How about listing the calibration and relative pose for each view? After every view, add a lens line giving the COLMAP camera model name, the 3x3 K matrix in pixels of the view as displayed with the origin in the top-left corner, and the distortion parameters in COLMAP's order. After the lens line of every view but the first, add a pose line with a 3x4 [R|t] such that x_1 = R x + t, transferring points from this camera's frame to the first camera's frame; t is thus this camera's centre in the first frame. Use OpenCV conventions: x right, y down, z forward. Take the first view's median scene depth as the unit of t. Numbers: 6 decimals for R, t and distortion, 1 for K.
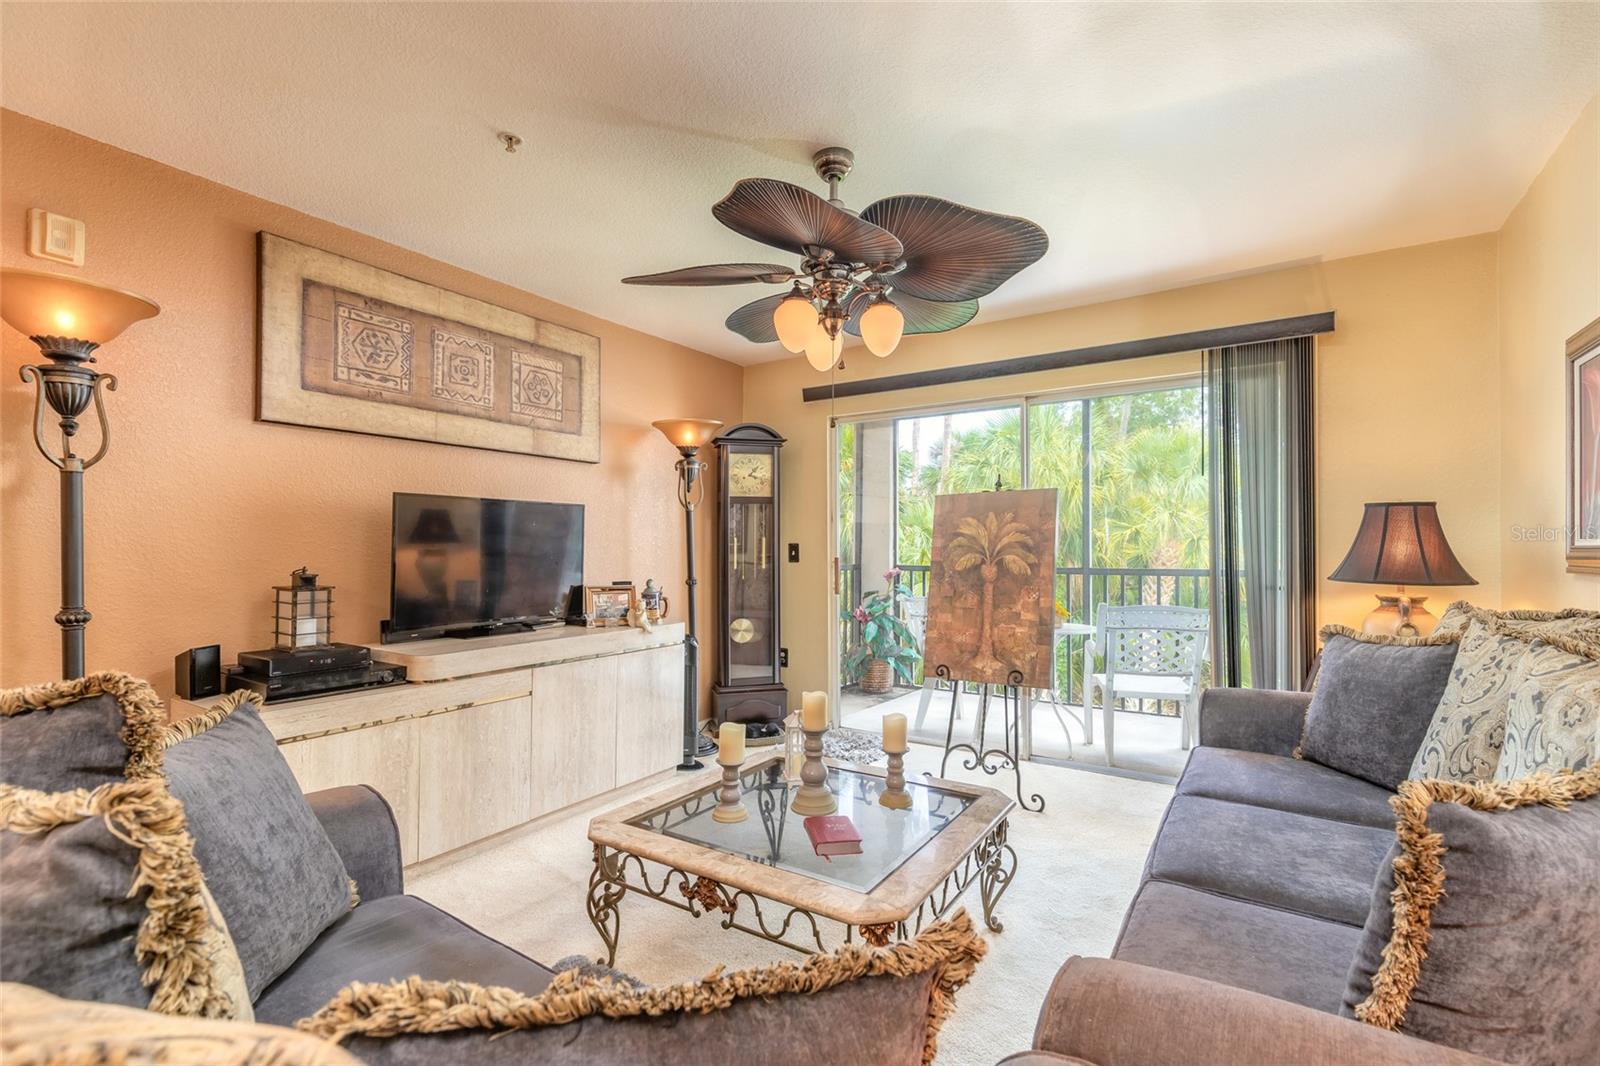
lens RADIAL K [[714.8, 0, 794.4], [0, 714.8, 538.1], [0, 0, 1]] dist [0.002303, -0.000774]
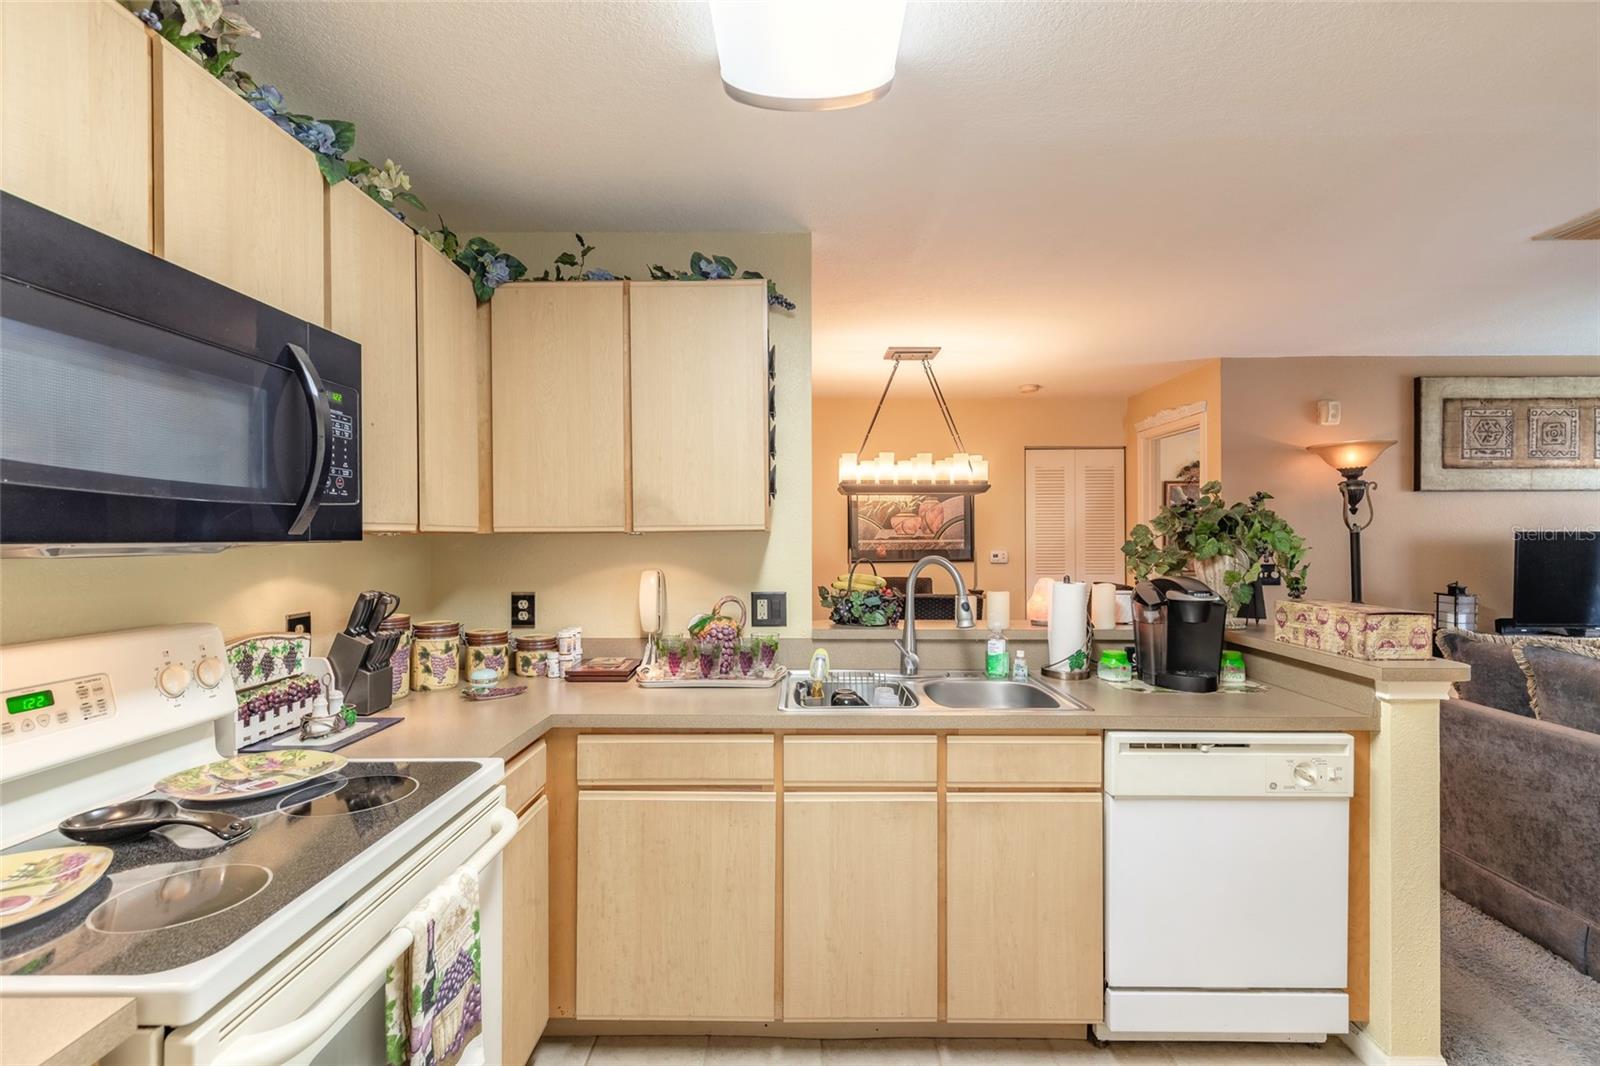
lens RADIAL K [[714.8, 0, 794.4], [0, 714.8, 538.1], [0, 0, 1]] dist [0.002303, -0.000774]
pose [[0.538343, 0.002979, -0.842721, -0.114744], [0.014292, 0.999818, 0.012664, -0.087674], [0.842605, -0.018862, 0.538202, -0.996749]]
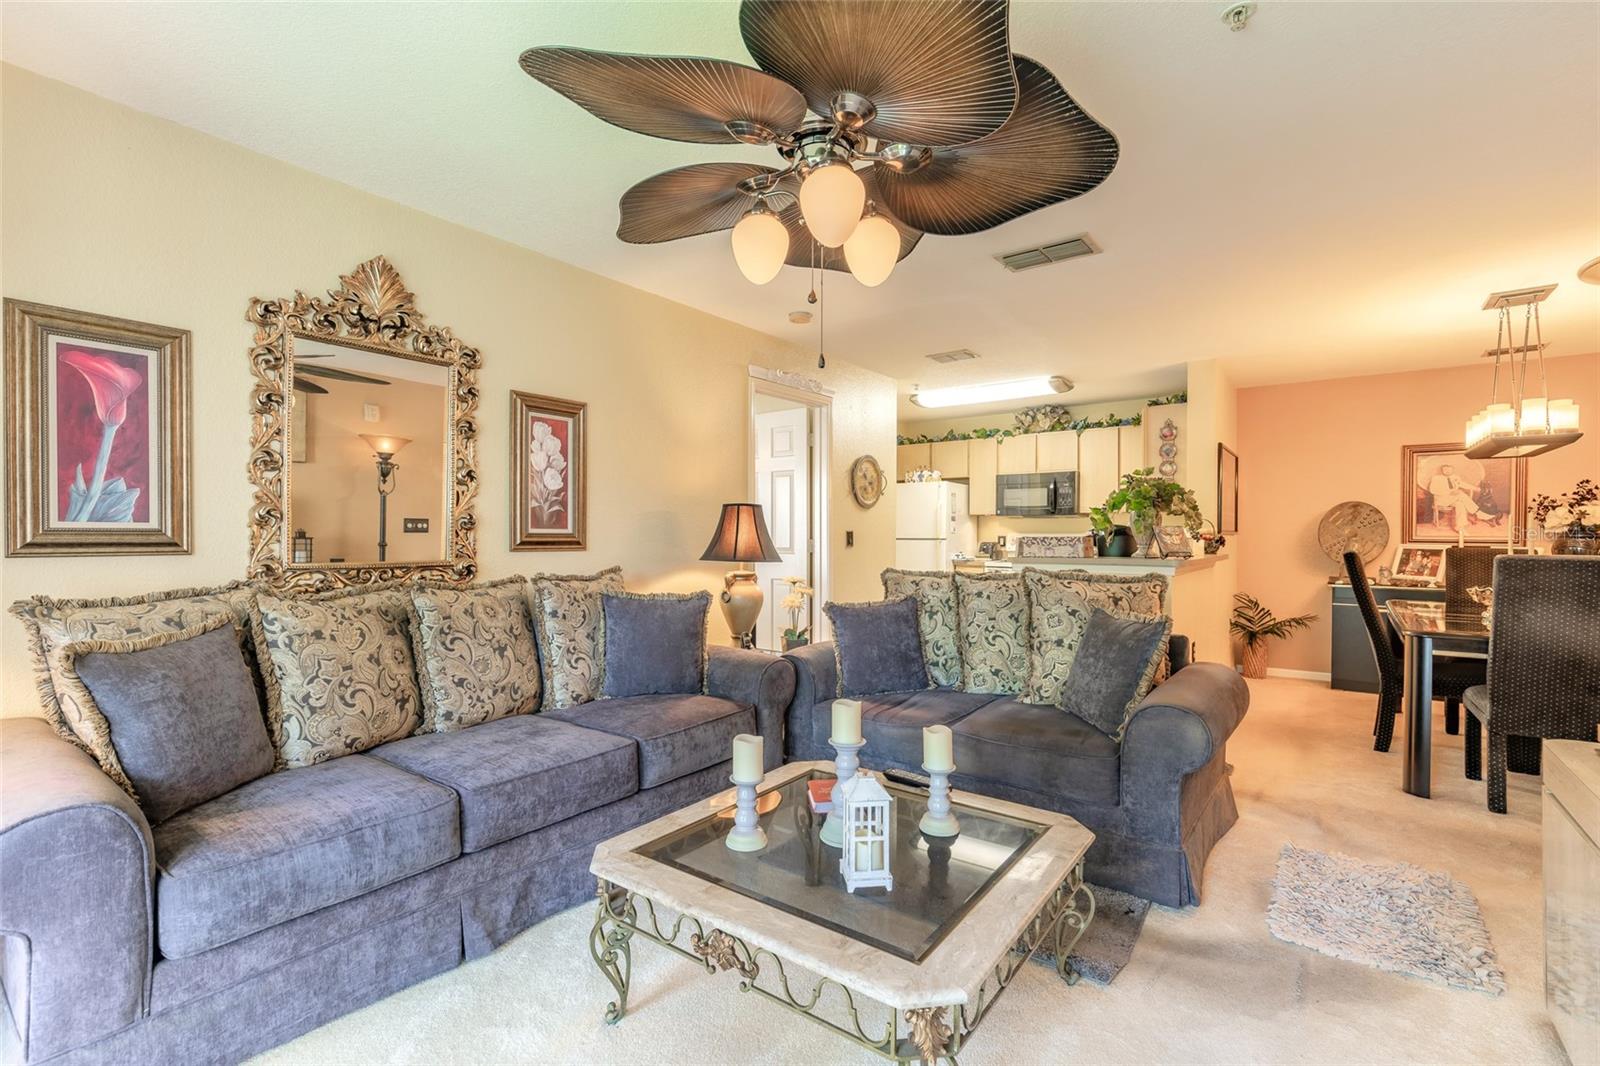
lens RADIAL K [[714.8, 0, 794.4], [0, 714.8, 538.1], [0, 0, 1]] dist [0.002303, -0.000774]
pose [[-0.997485, -0.000861, 0.070867, 0.027727], [-0.001663, 0.999935, -0.011259, 0.018735], [-0.070852, -0.011349, -0.997422, 1.371209]]
